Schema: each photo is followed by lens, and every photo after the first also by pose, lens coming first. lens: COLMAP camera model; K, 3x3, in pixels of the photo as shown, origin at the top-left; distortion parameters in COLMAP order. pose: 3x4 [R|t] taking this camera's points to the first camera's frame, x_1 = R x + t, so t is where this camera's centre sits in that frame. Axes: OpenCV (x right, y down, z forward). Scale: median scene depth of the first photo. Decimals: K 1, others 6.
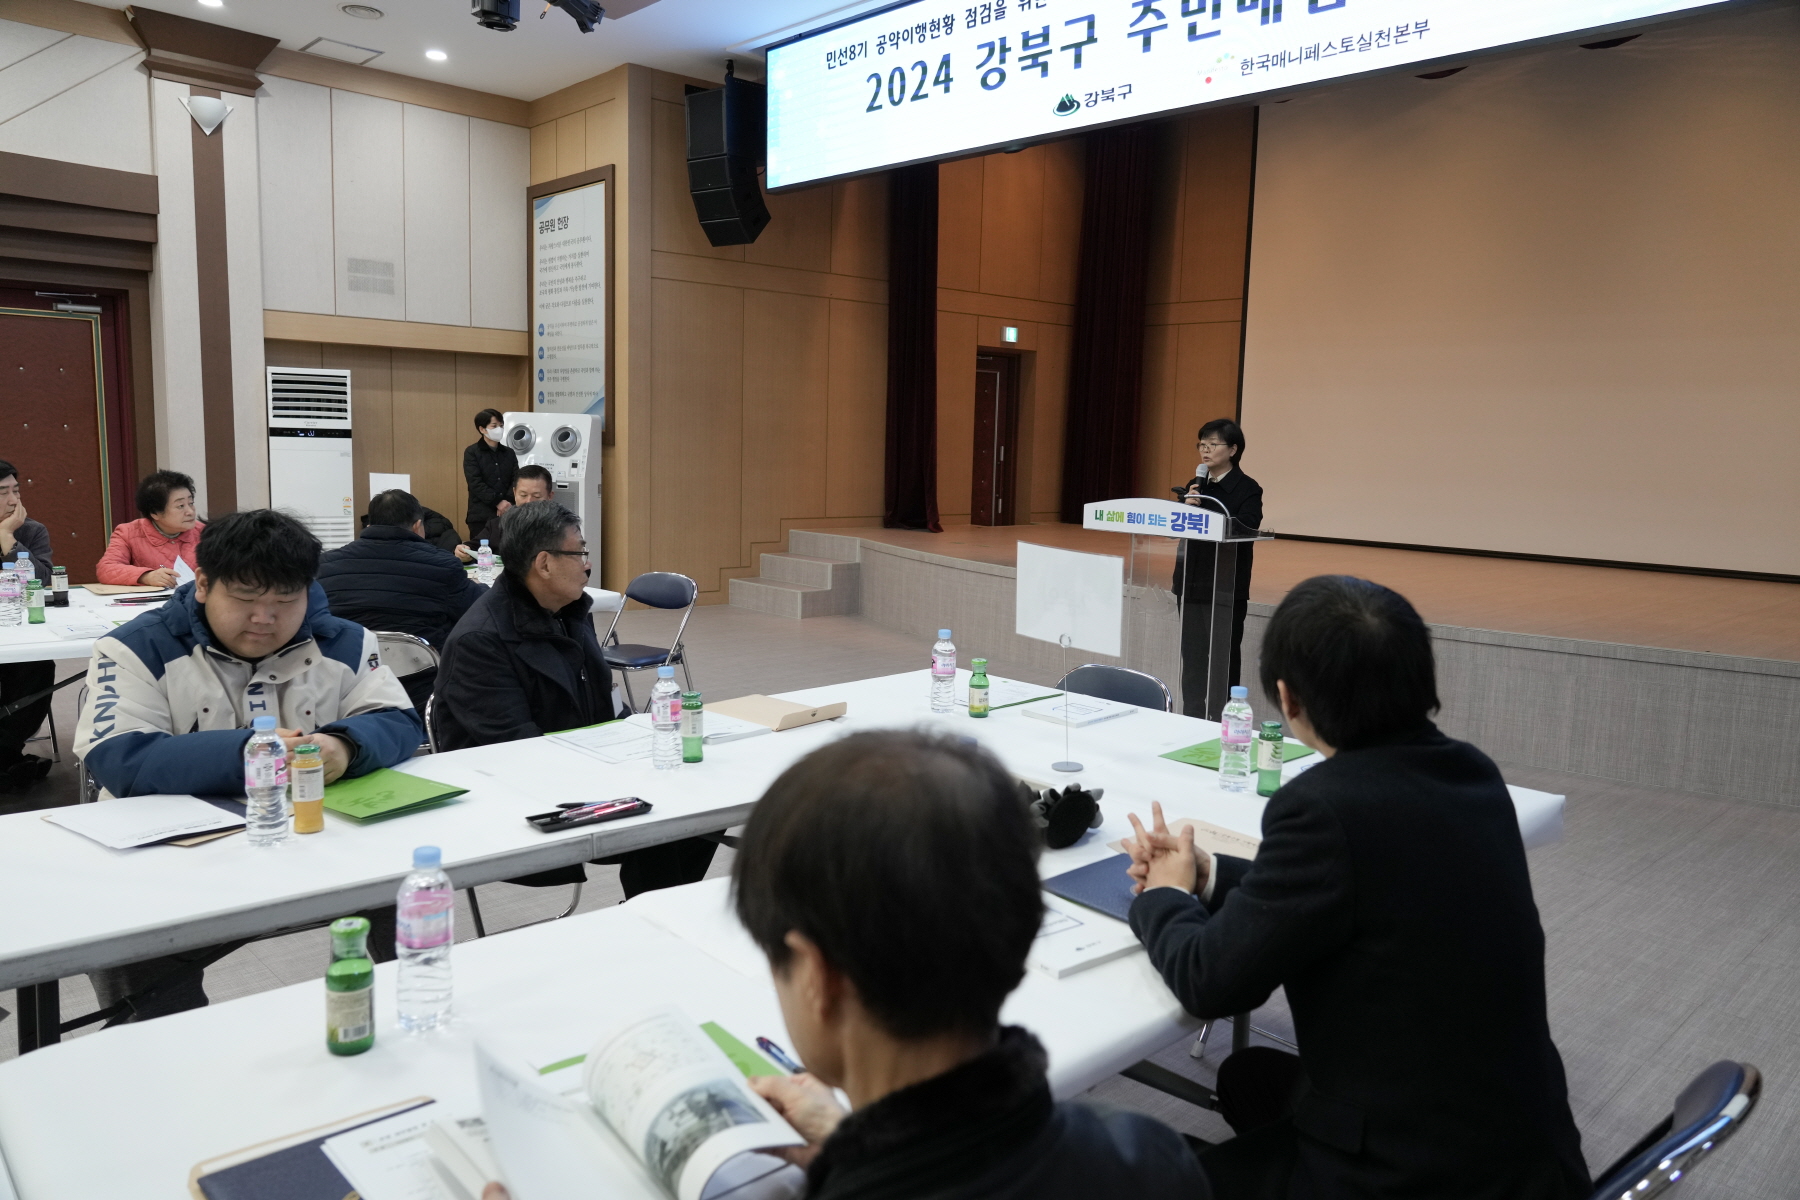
lens RADIAL K [[1259.6, 0, 900.0], [0, 1259.6, 600.0], [0, 0, 1]] dist [-0.019911, 0.006078]
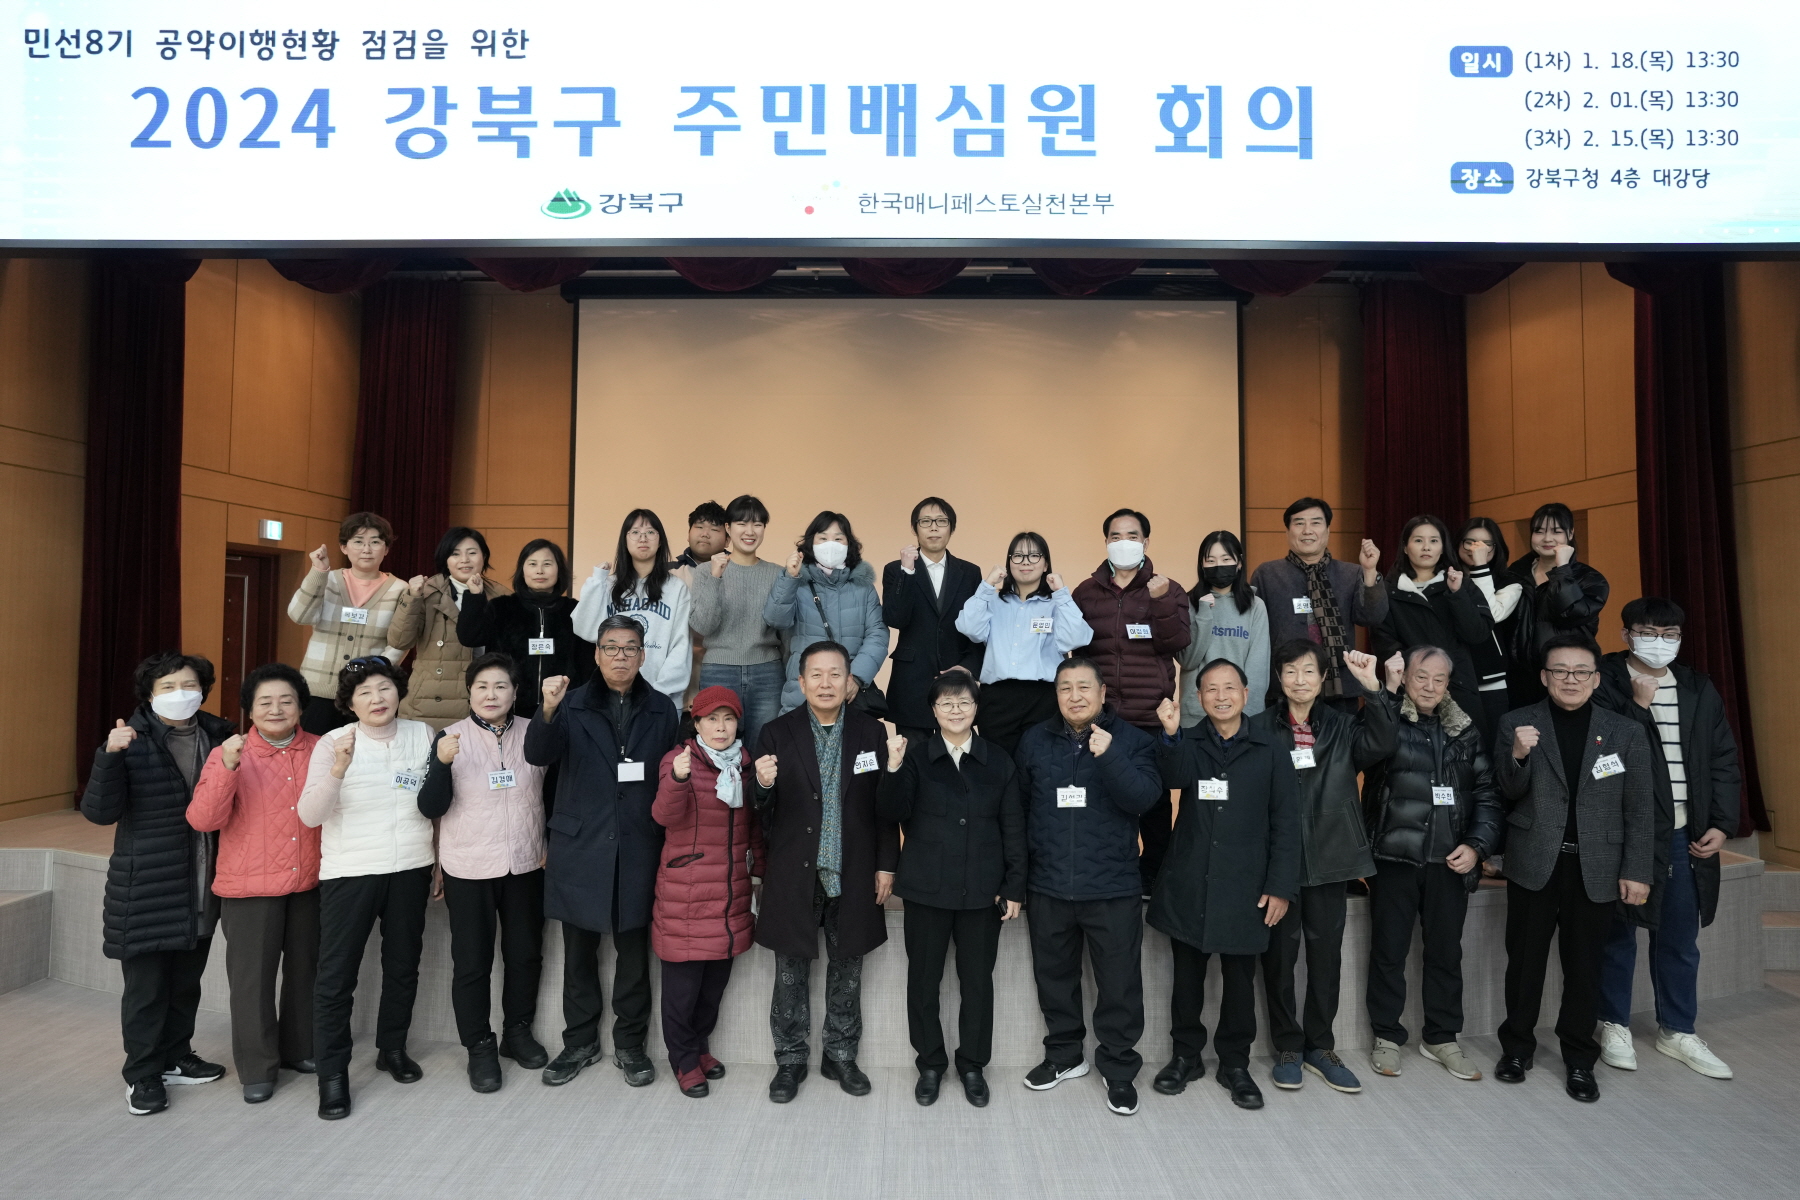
lens RADIAL K [[960.7, 0, 908.2], [0, 960.7, 595.7], [0, 0, 1]] dist [-0.046127, 0.031314]
pose [[0.696453, 0.005982, 0.717578, -0.082458], [0.104497, 0.988461, -0.109661, -0.087466], [-0.709953, 0.151358, 0.687791, 0.433980]]
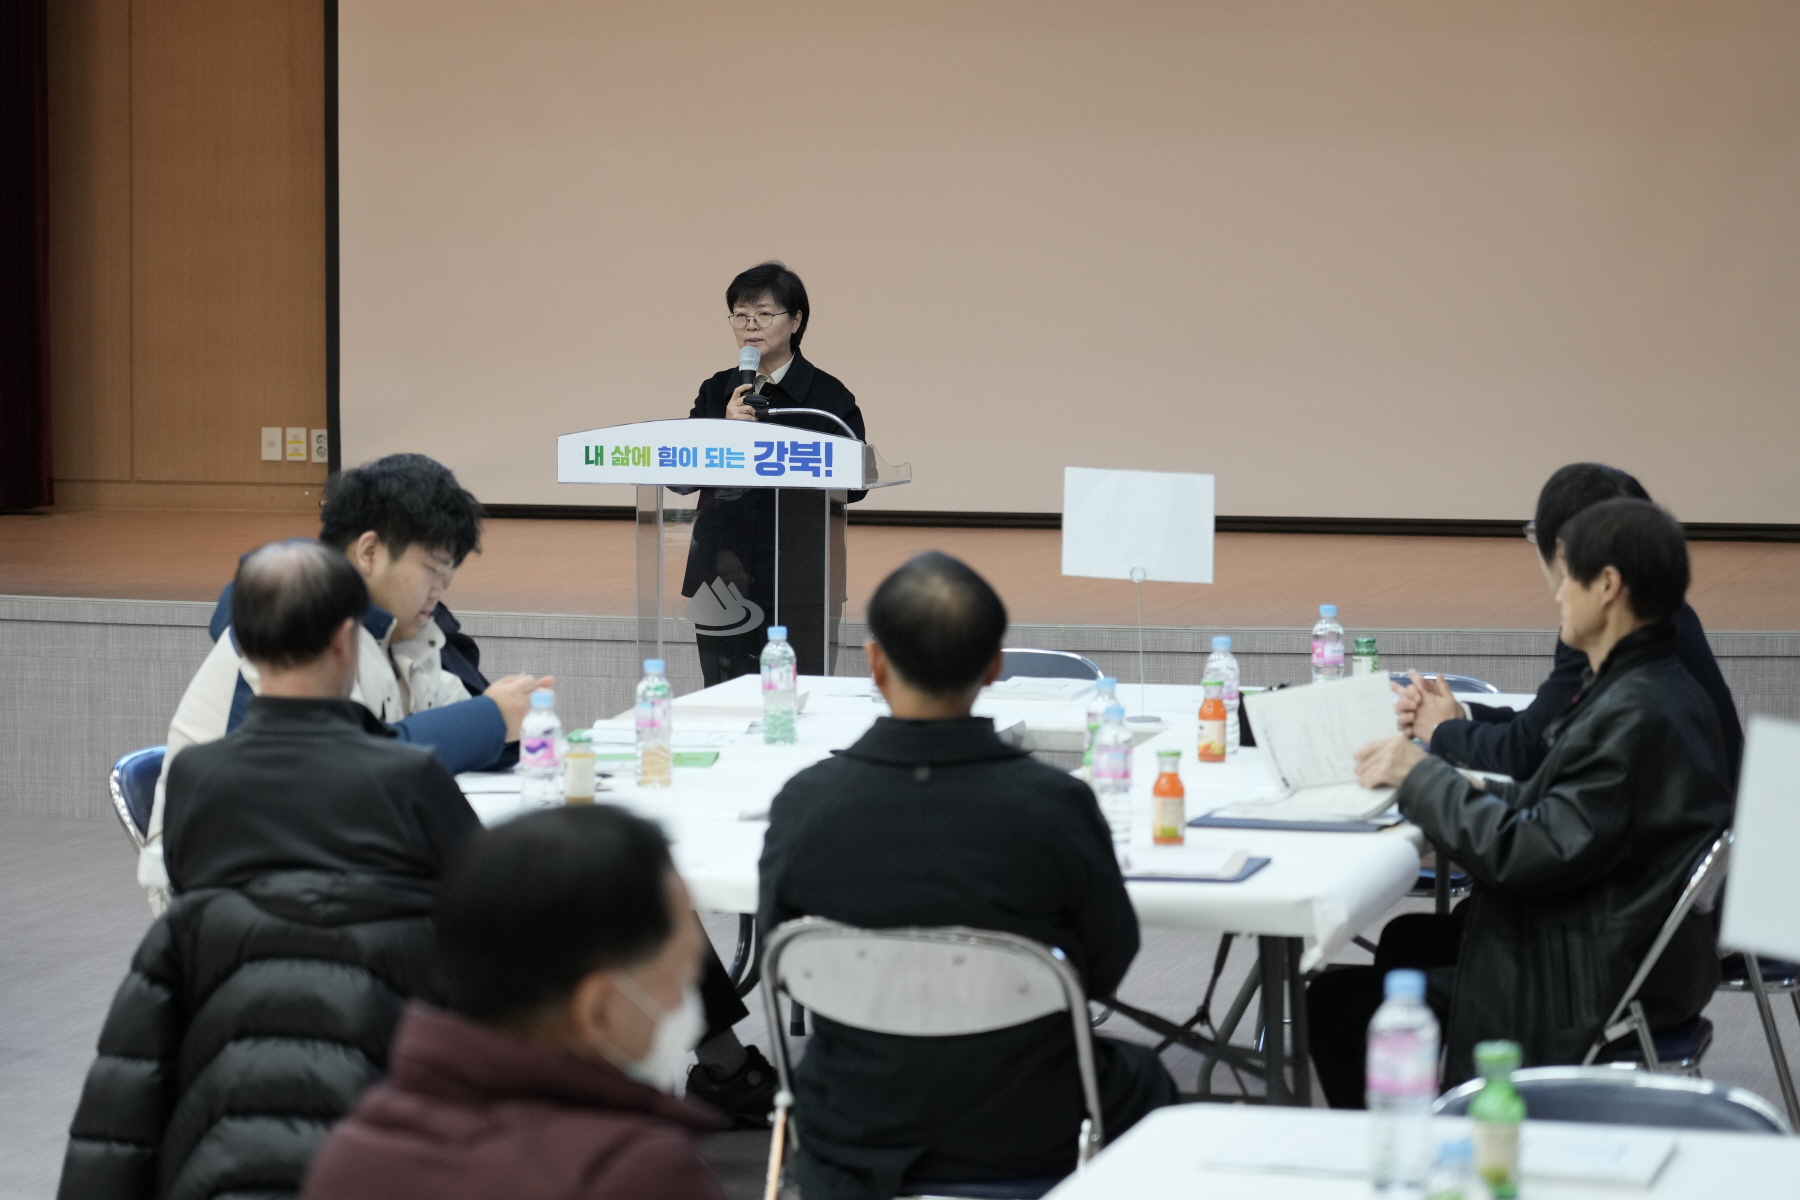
lens RADIAL K [[5624.1, 0, 900.0], [0, 5624.1, 600.0], [0, 0, 1]] dist [0.036260, 0.084907]
pose [[0.851735, -0.060441, 0.520476, -0.618081], [0.086419, 0.995926, -0.025768, 0.041207], [-0.516798, 0.066927, 0.853487, -0.683605]]
